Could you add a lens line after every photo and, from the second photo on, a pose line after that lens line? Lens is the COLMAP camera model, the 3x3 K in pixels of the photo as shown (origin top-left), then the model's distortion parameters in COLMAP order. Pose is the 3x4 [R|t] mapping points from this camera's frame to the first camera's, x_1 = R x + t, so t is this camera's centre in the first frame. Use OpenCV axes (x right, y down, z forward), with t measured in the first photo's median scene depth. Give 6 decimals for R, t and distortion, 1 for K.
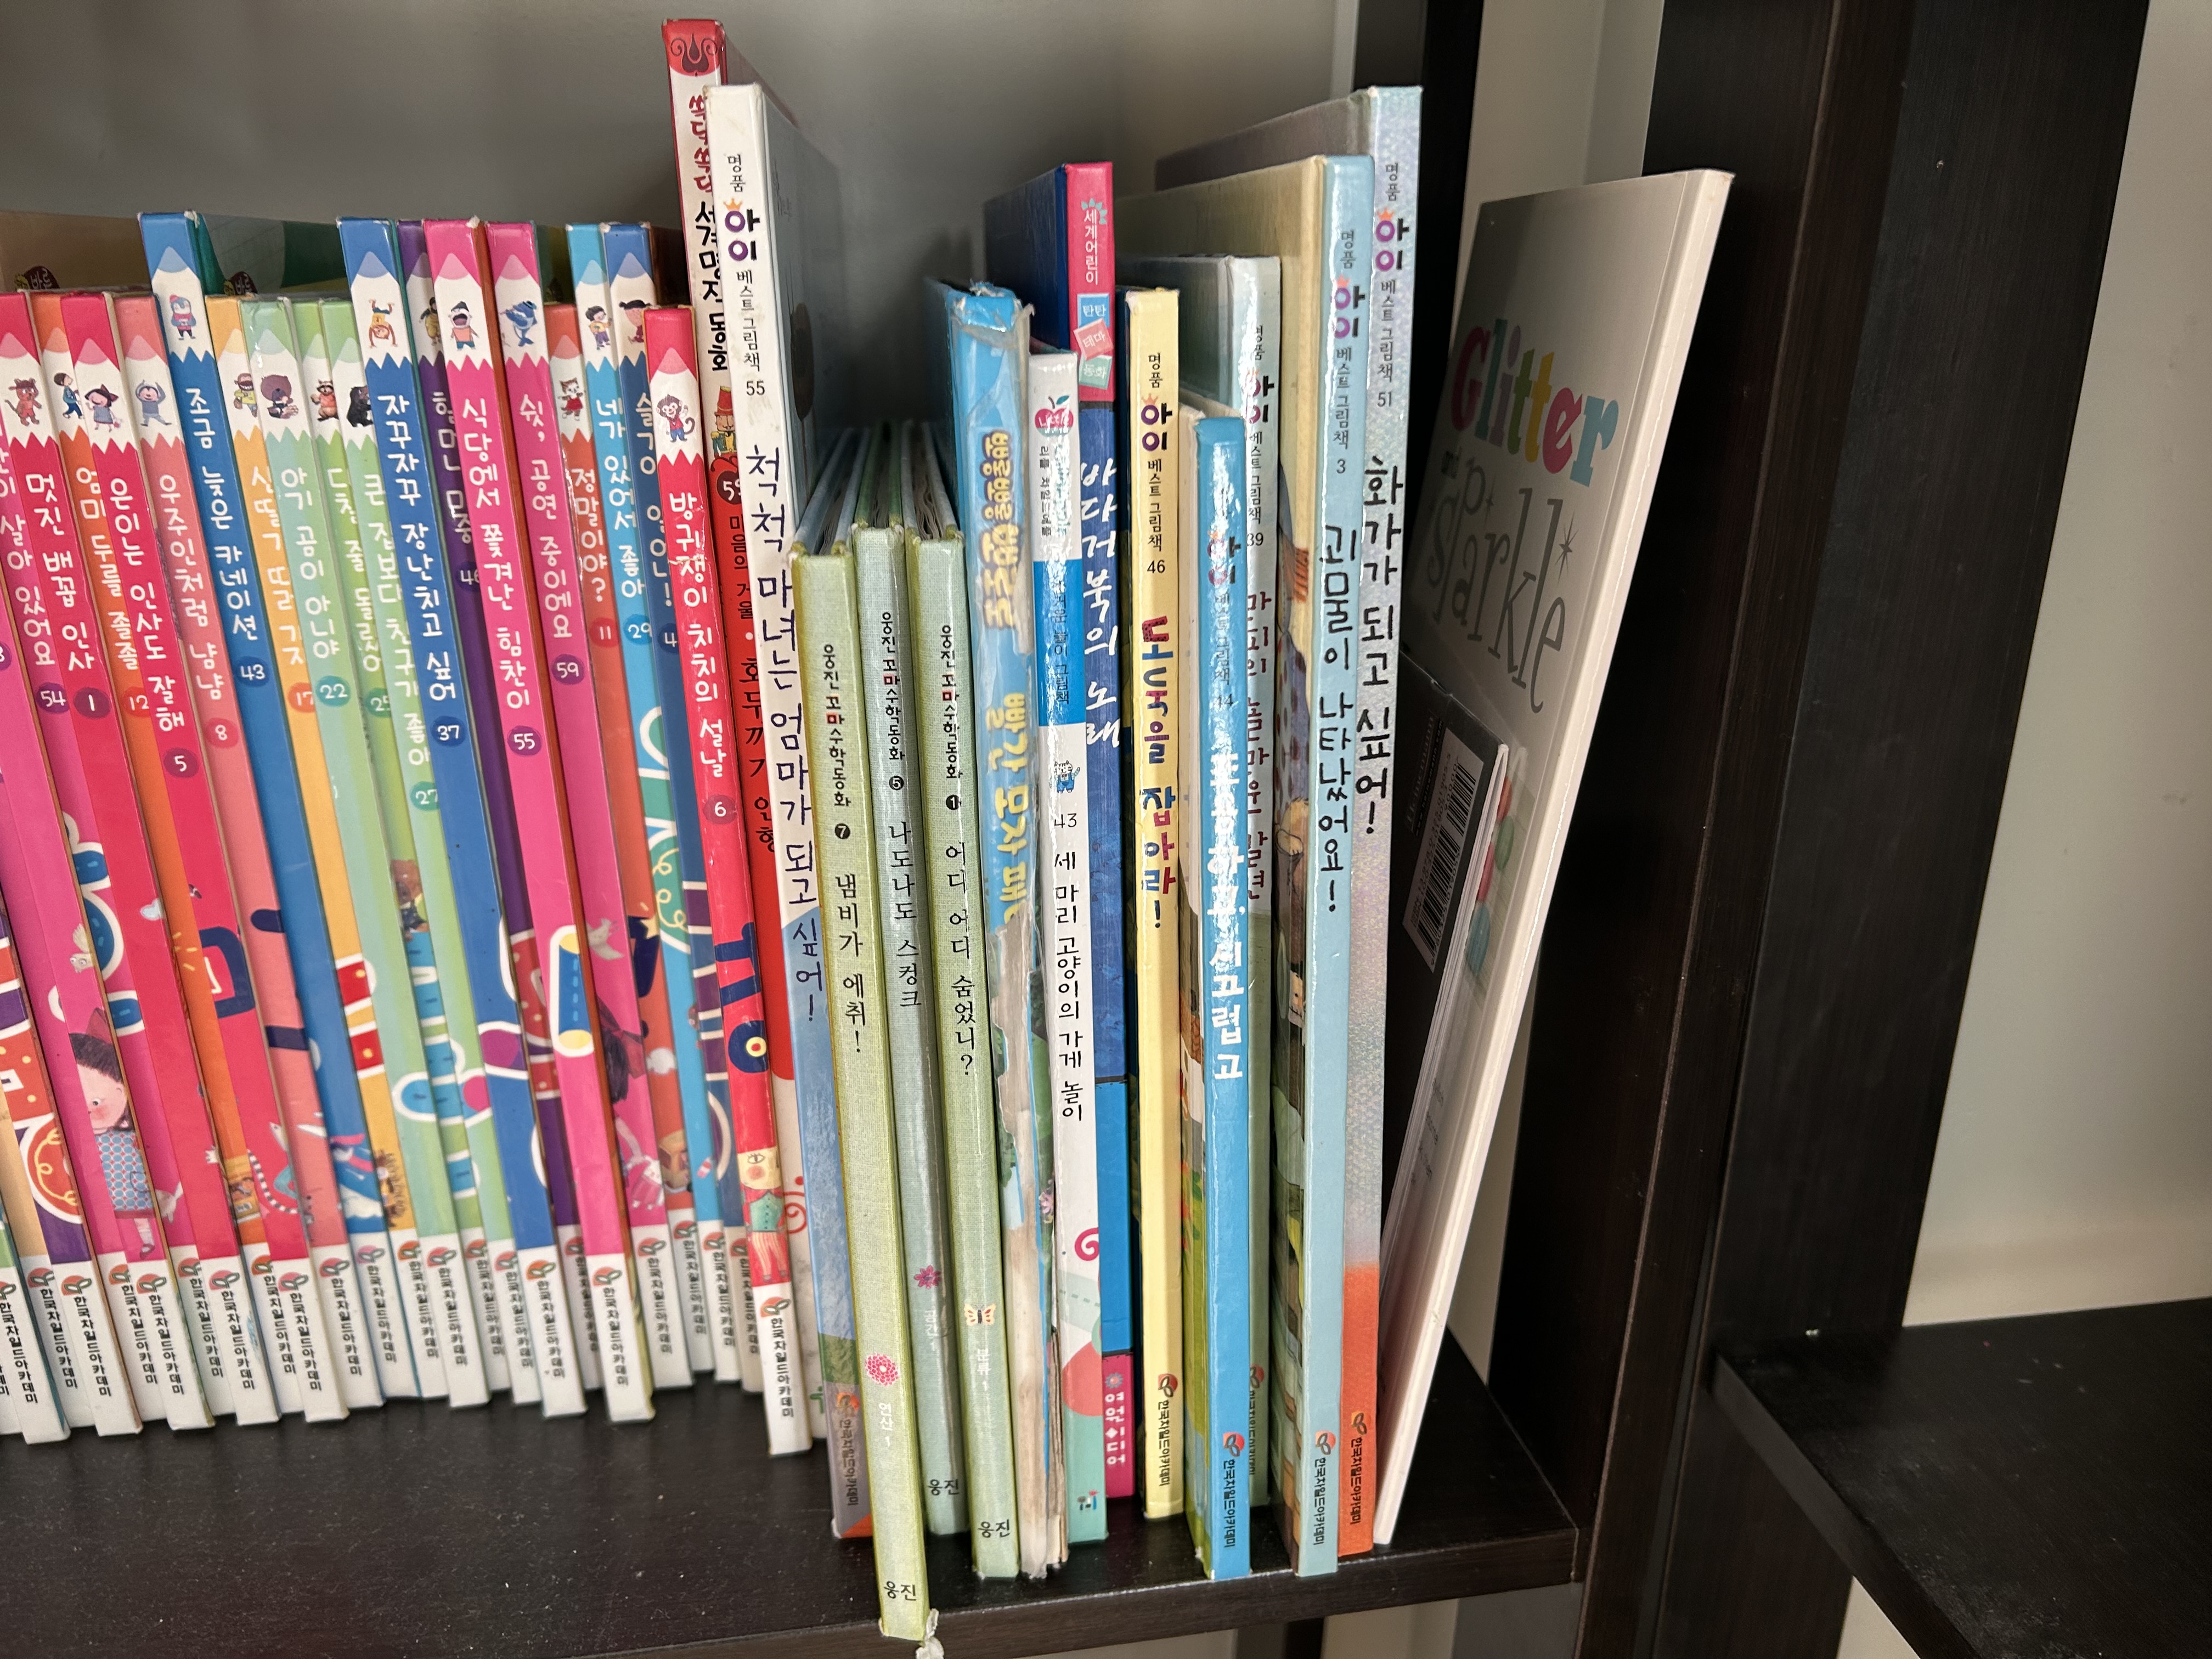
lens RADIAL K [[1669.3, 0, 1105.5], [0, 1669.3, 828.3], [0, 0, 1]] dist [0.007820, -0.018613]
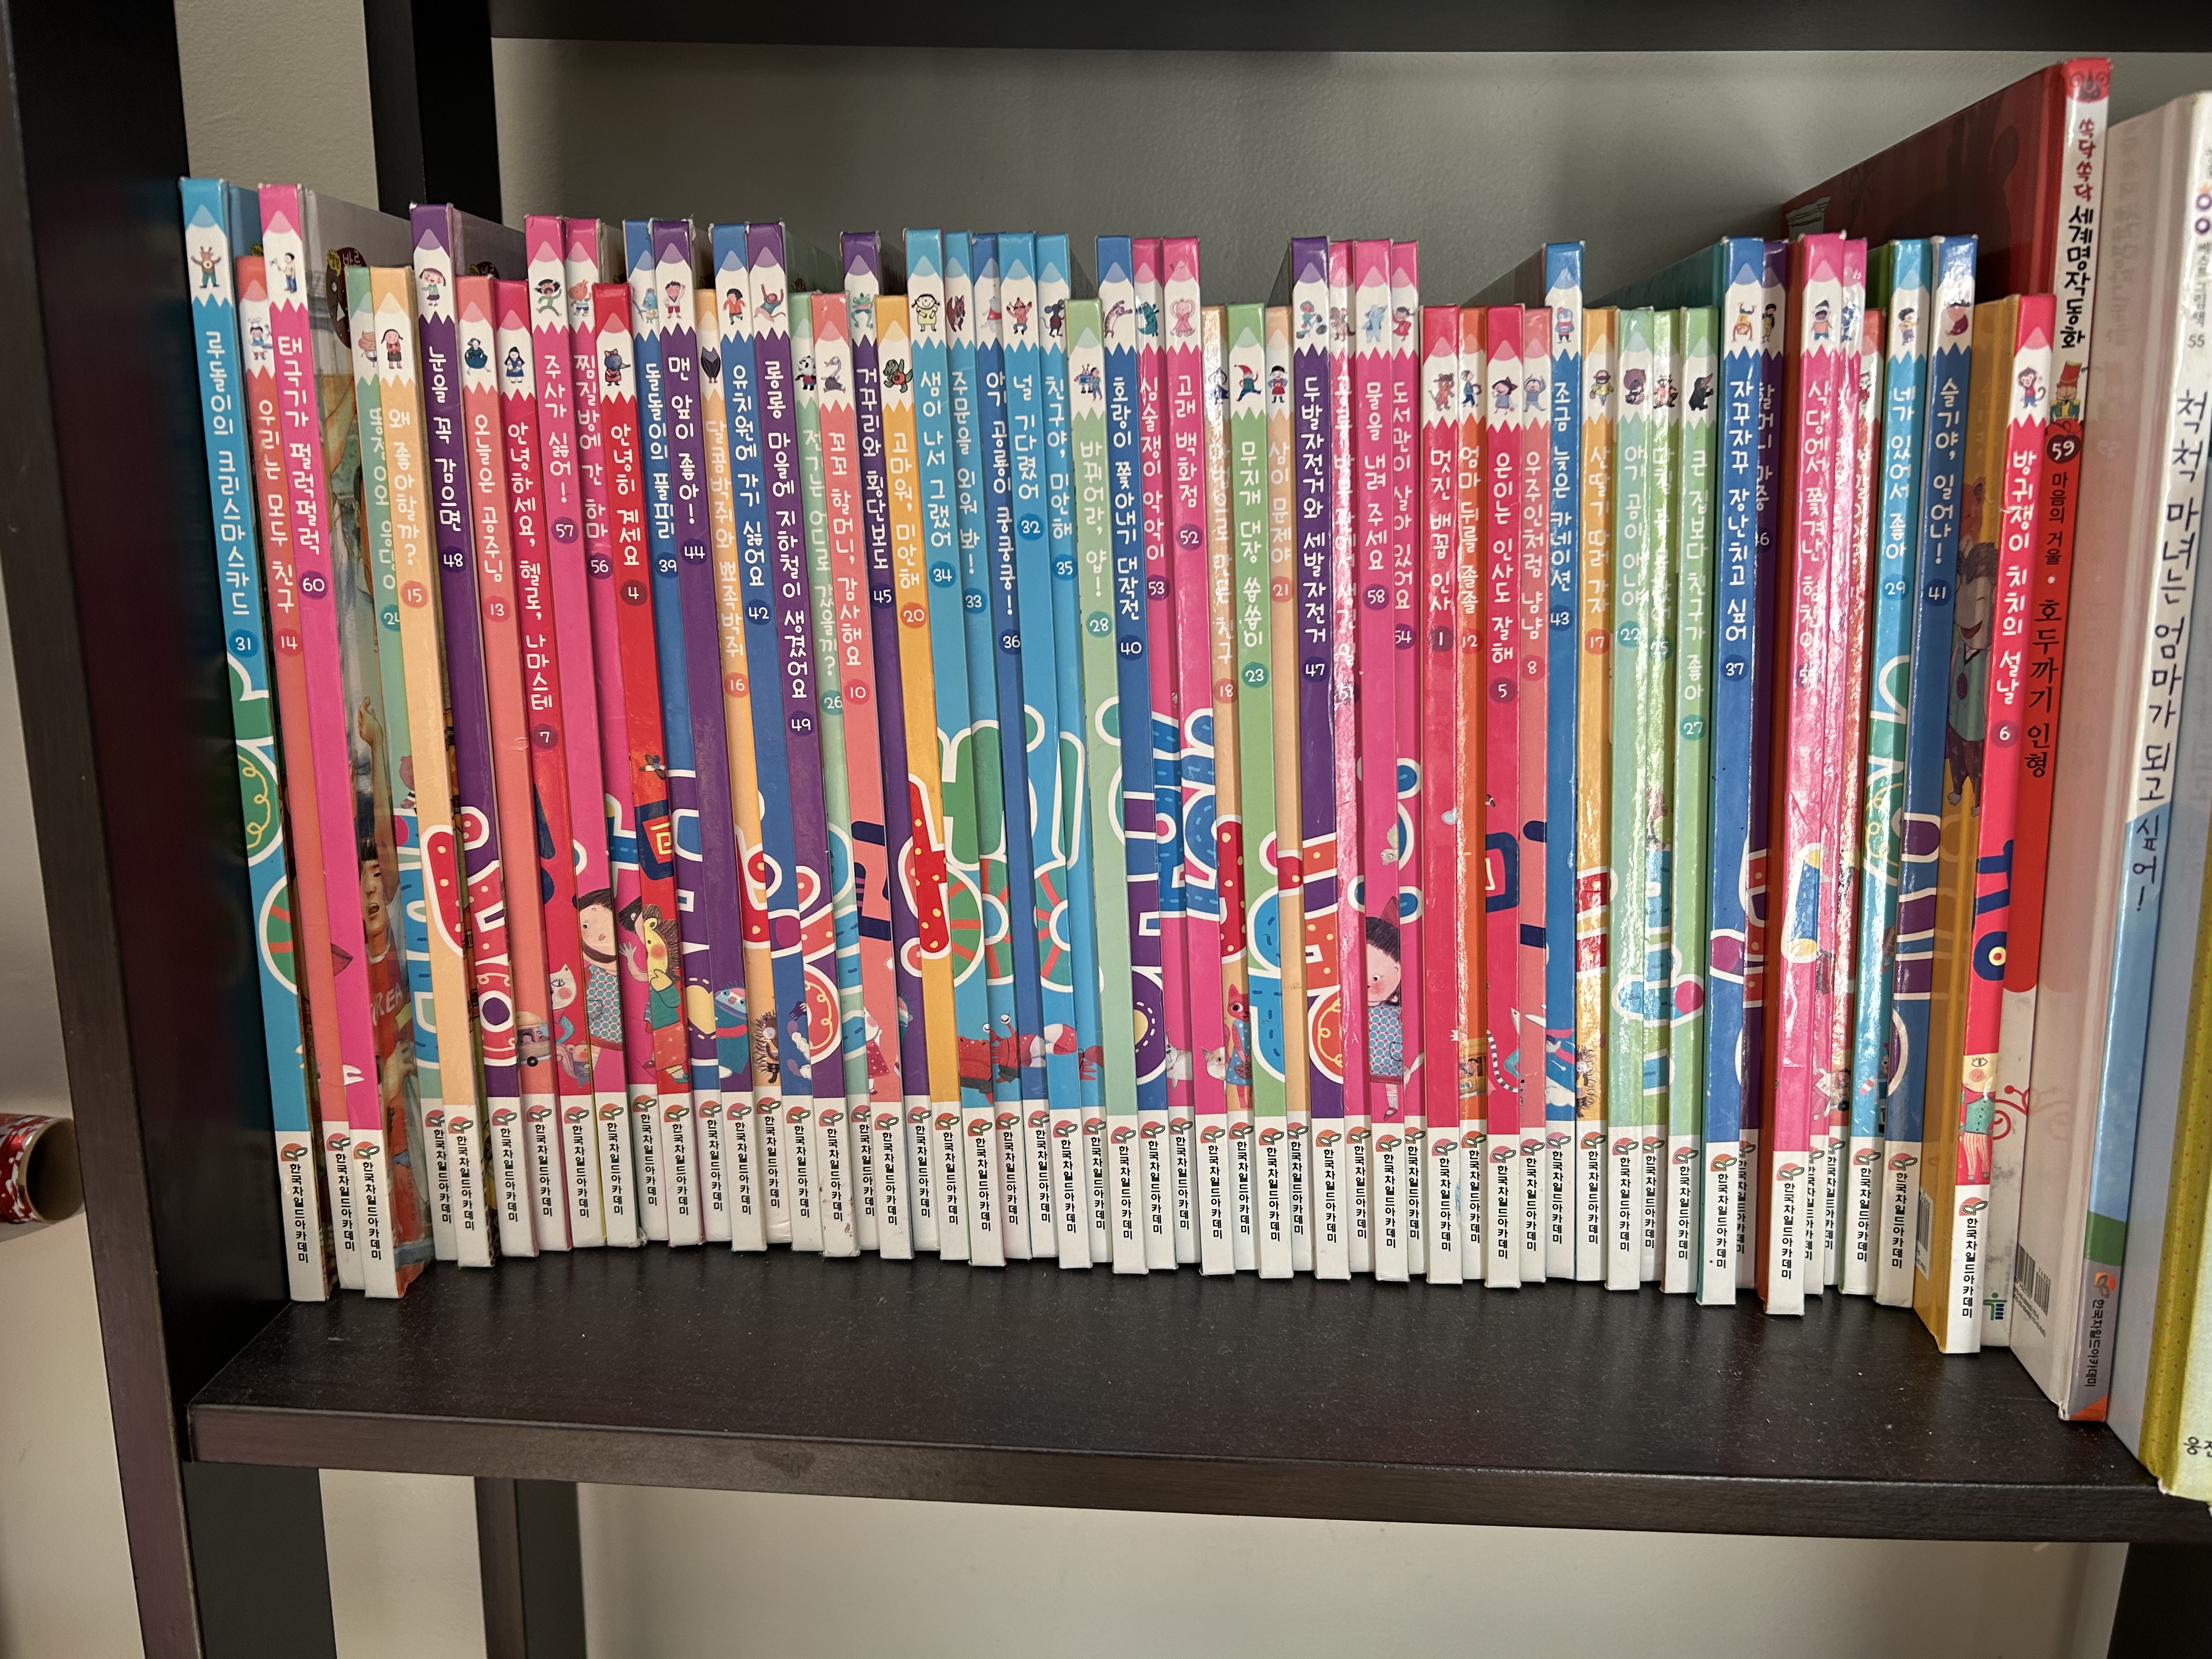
lens RADIAL K [[1669.3, 0, 1104.1], [0, 1669.3, 832.8], [0, 0, 1]] dist [0.007820, -0.018613]
pose [[0.972678, 0.035484, -0.229431, -0.560071], [-0.058340, 0.993898, -0.093615, 0.196596], [0.224710, 0.104442, 0.968812, -0.231673]]
